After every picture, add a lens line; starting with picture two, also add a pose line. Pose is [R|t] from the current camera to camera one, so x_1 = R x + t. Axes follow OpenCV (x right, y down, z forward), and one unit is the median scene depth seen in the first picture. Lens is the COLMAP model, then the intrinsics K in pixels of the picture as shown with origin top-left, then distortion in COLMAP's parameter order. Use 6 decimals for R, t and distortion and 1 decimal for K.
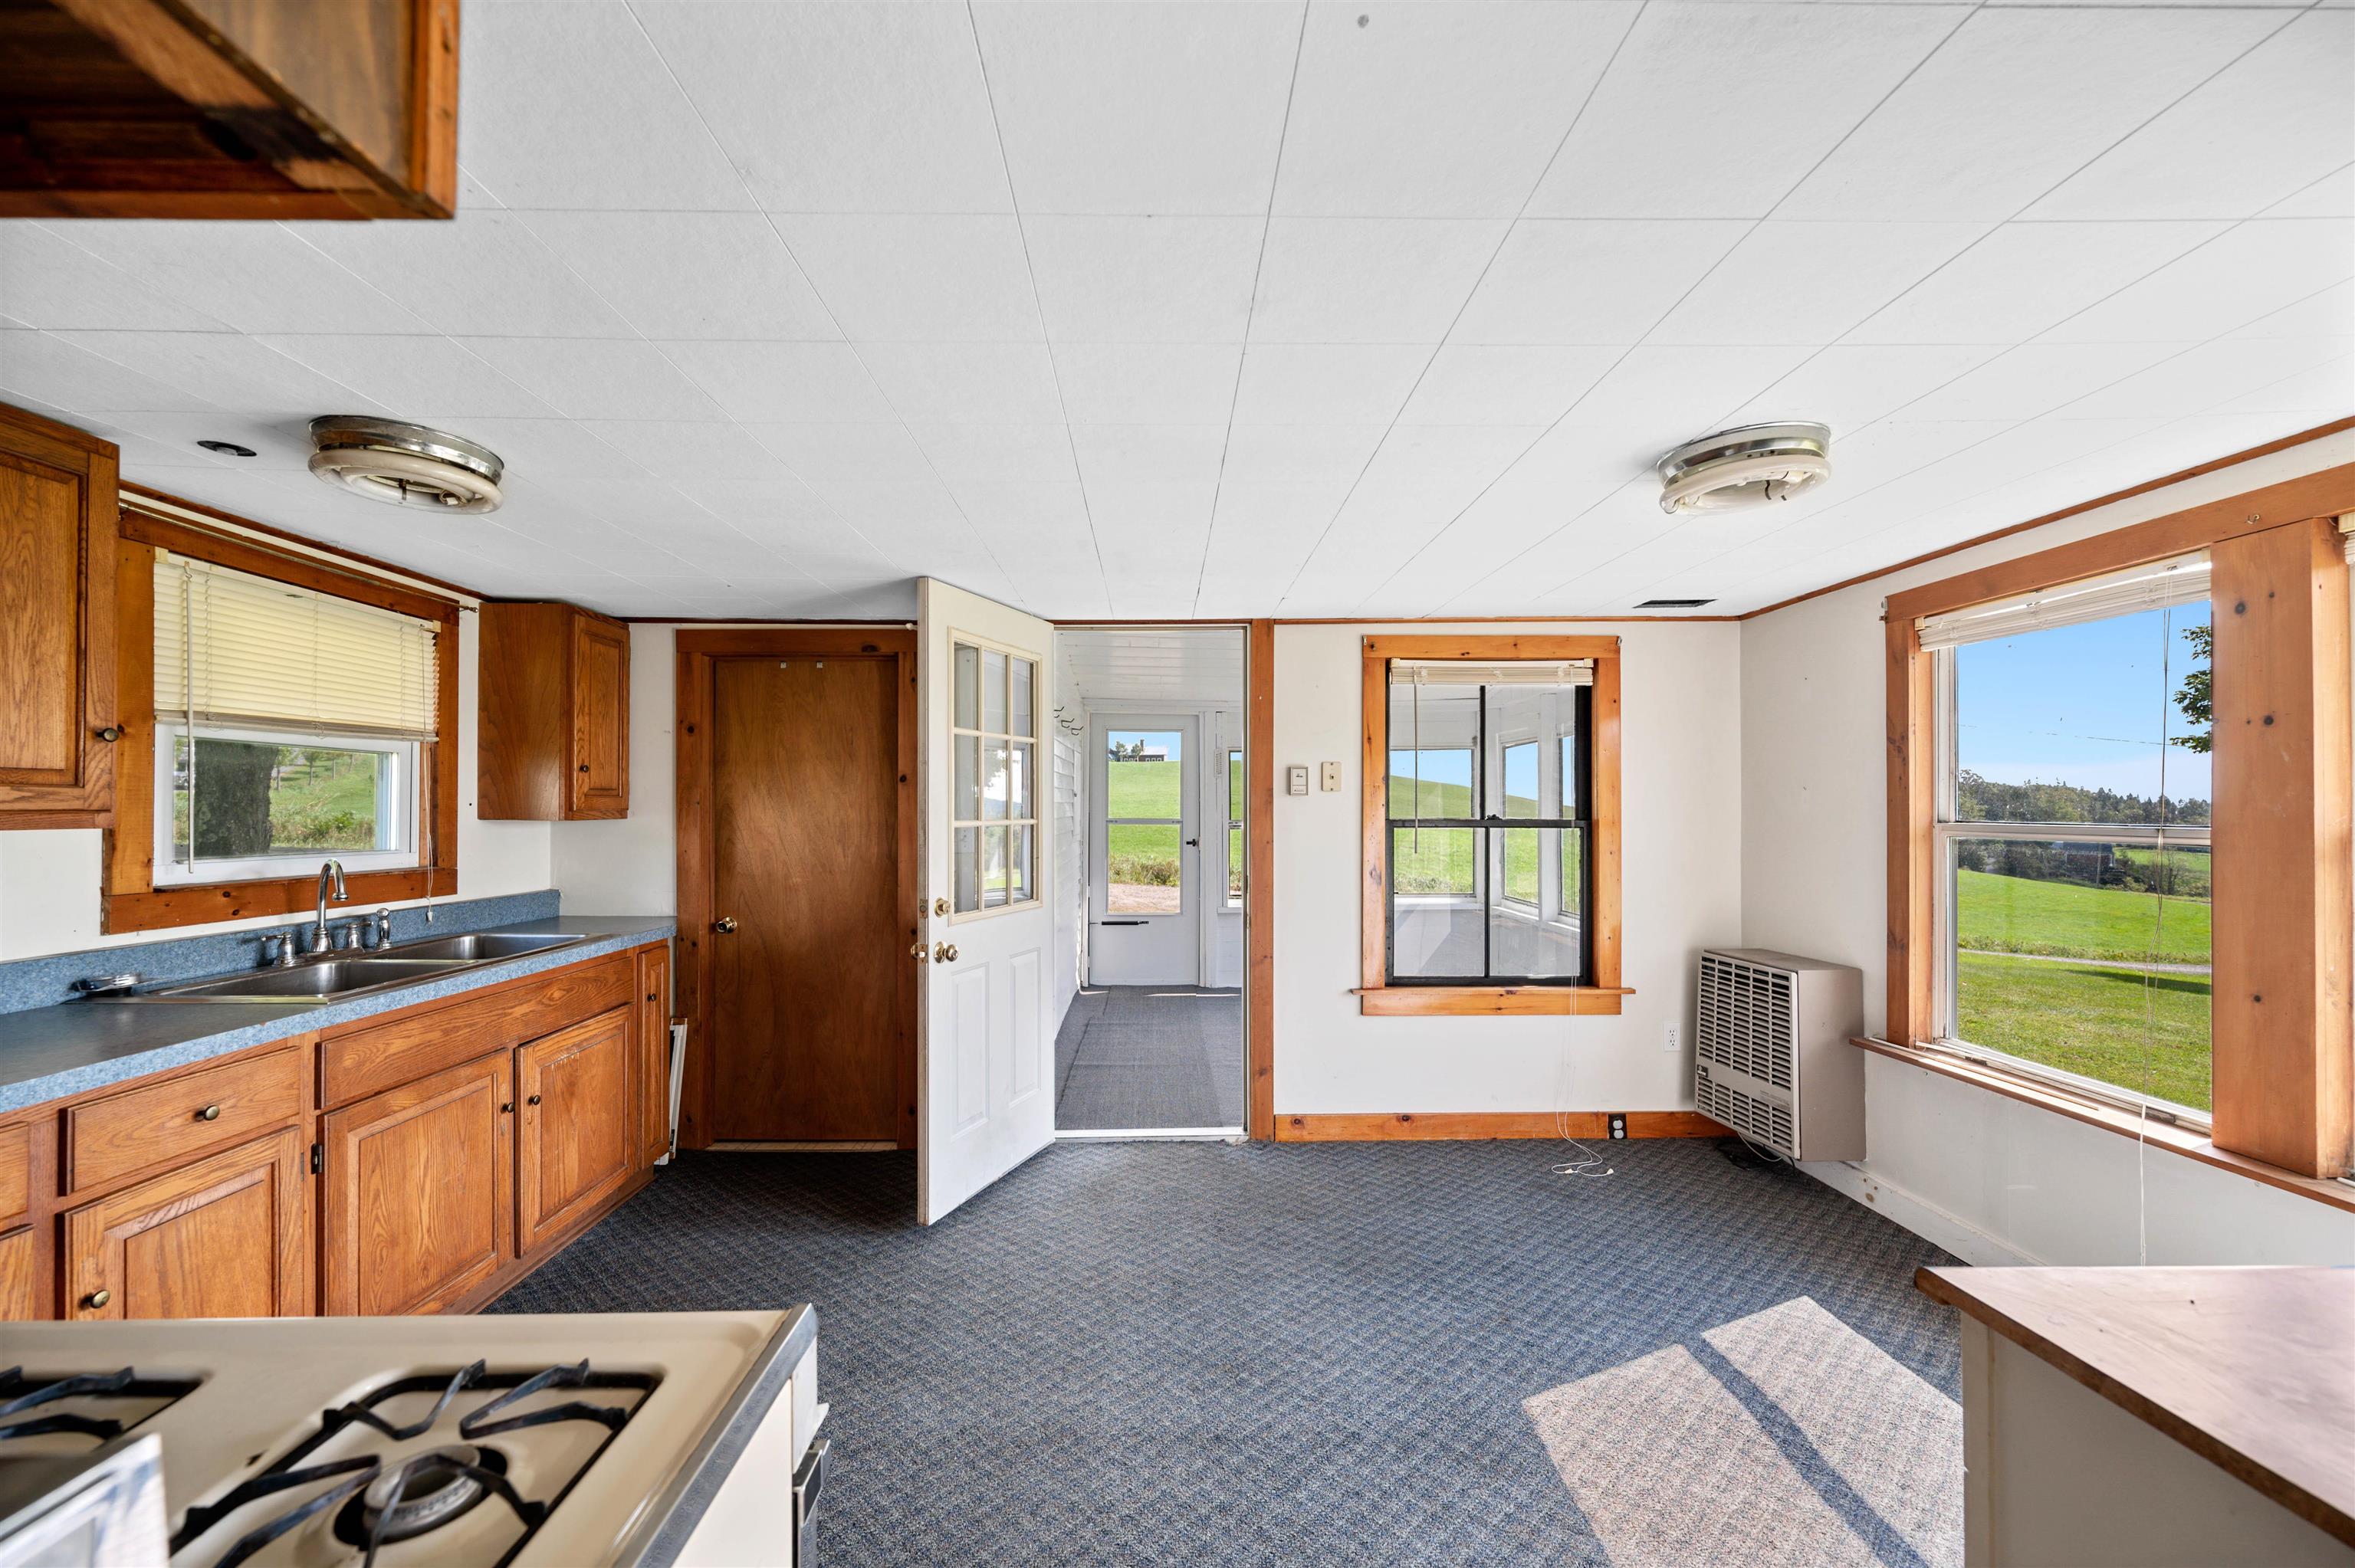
lens RADIAL K [[938.5, 0, 1177.2], [0, 938.5, 801.5], [0, 0, 1]] dist [-0.000638, 0.000512]
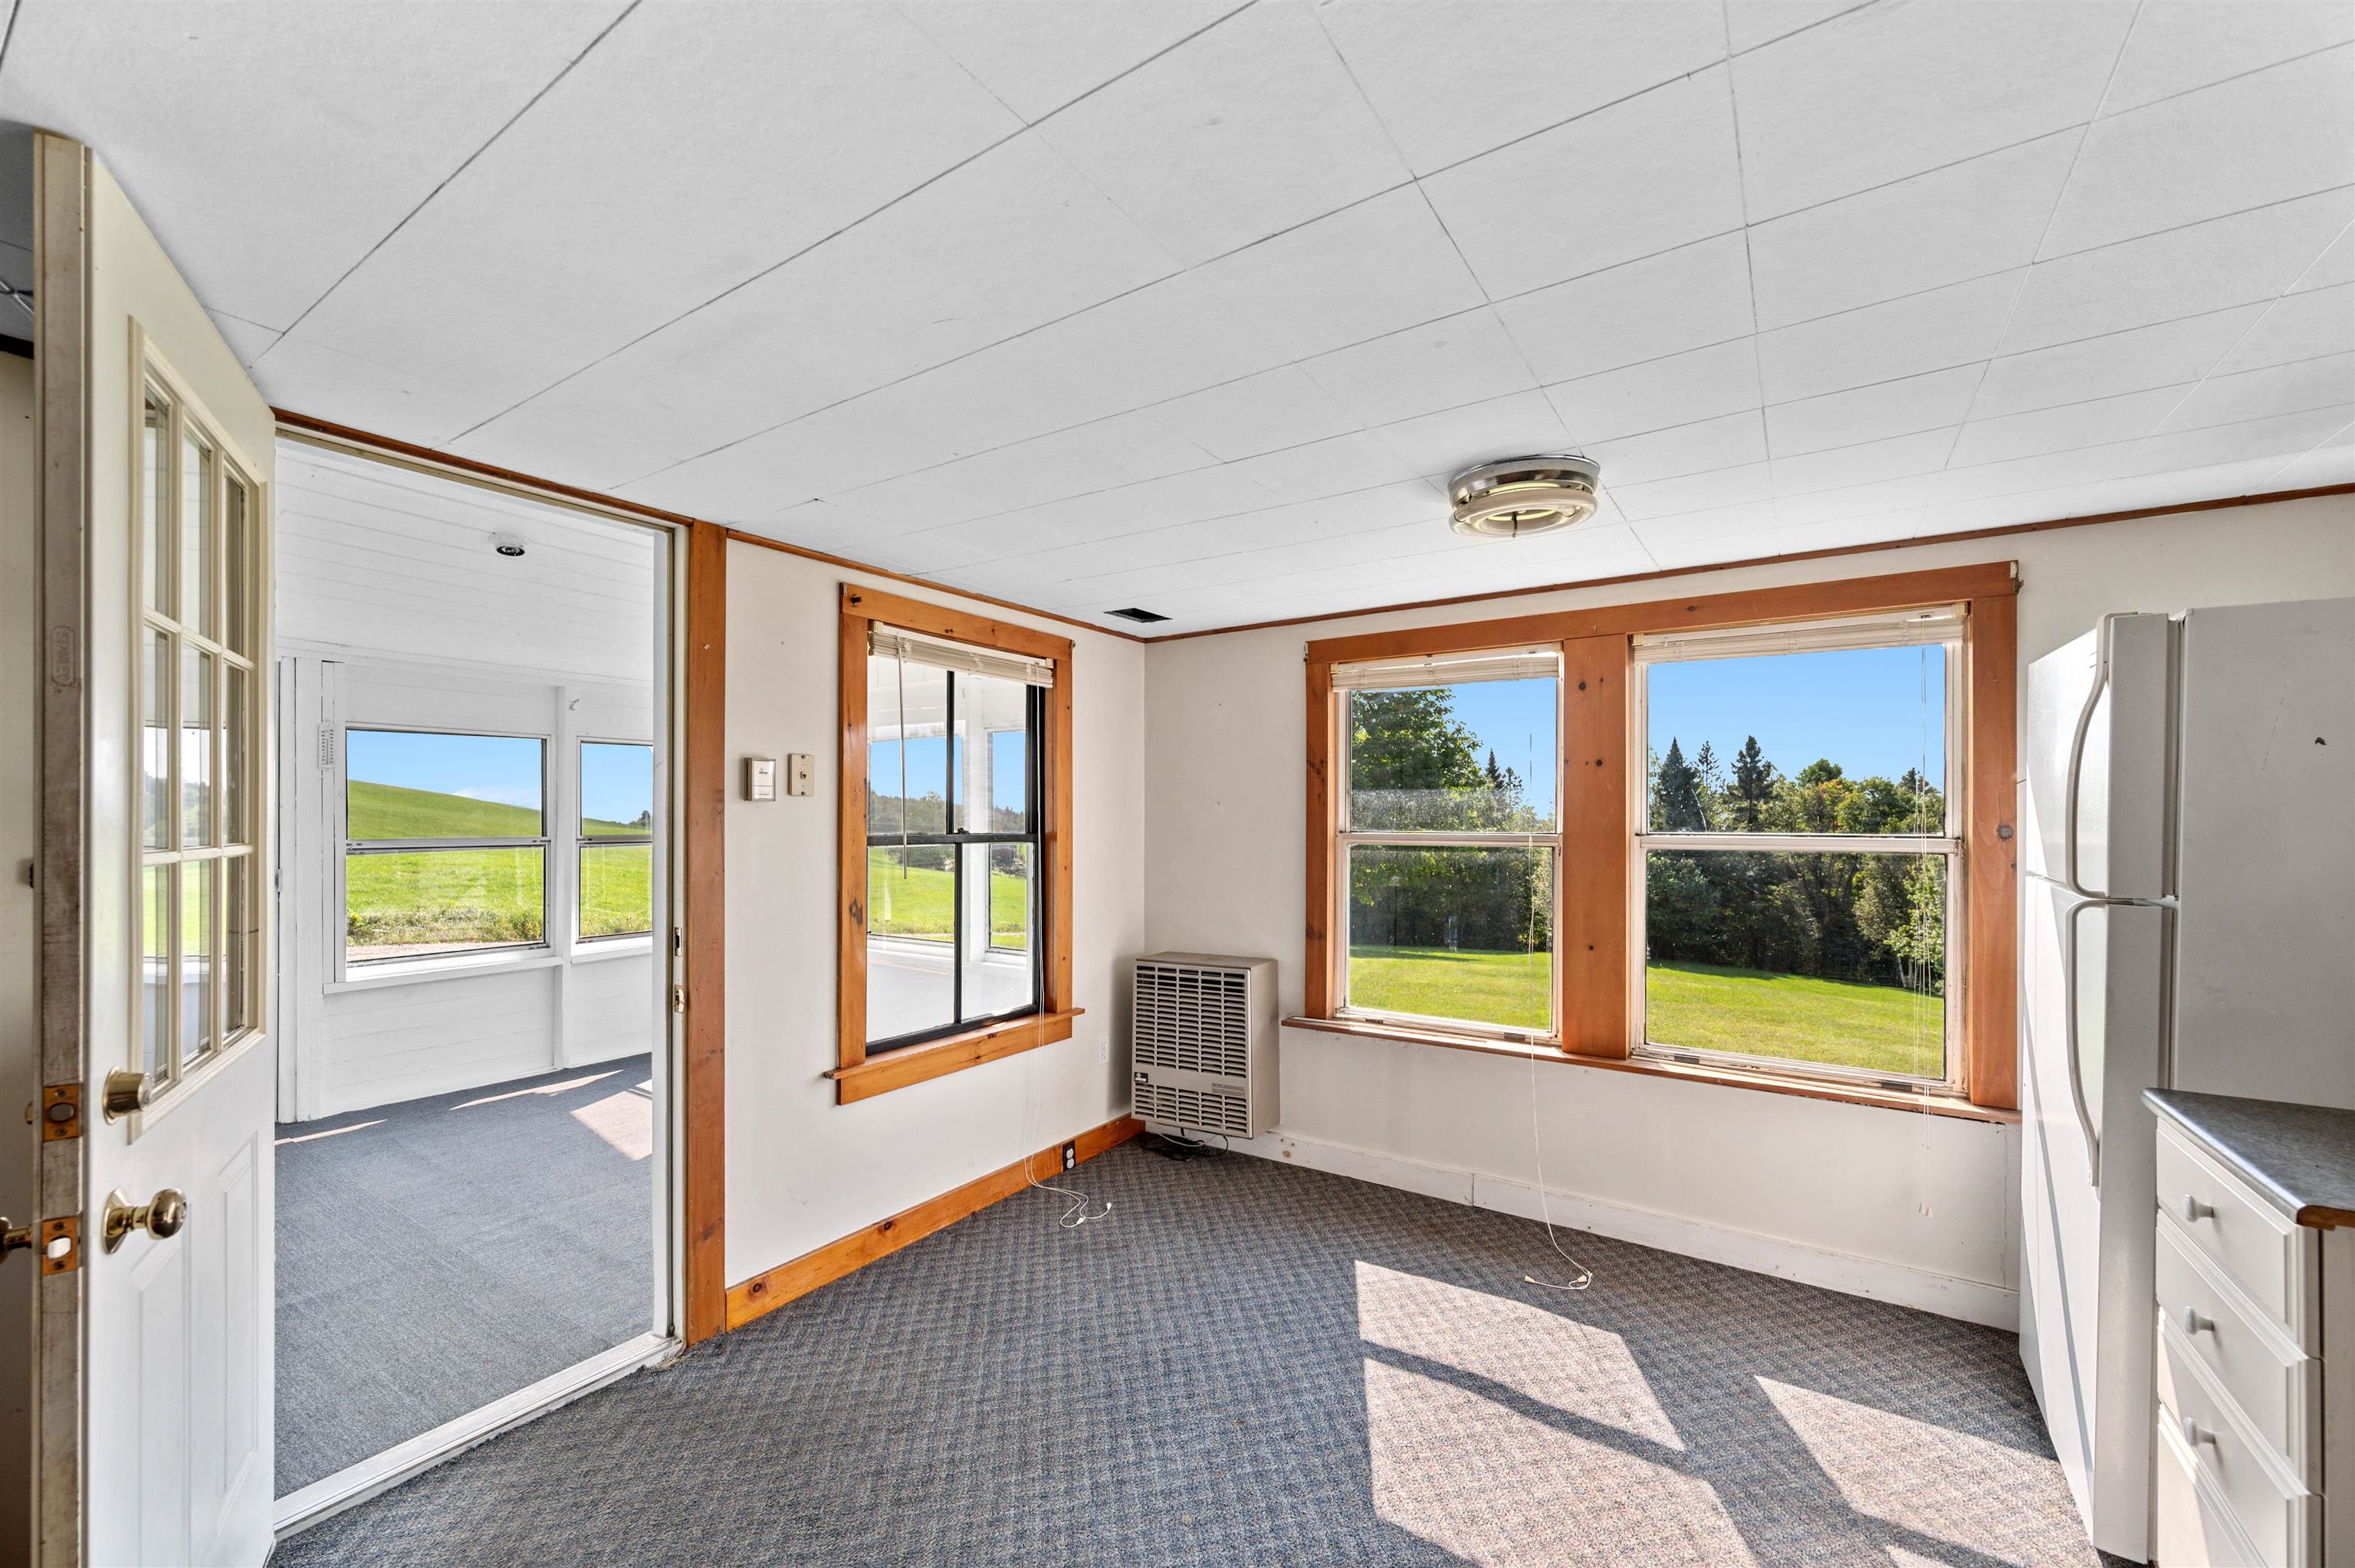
lens RADIAL K [[938.5, 0, 1166.8], [0, 938.5, 818.6], [0, 0, 1]] dist [-0.000638, 0.000512]
pose [[0.573242, 0.003175, 0.819380, -0.255348], [-0.006908, 0.999976, 0.000958, 0.003655], [-0.819357, -0.006210, 0.573250, 0.379542]]
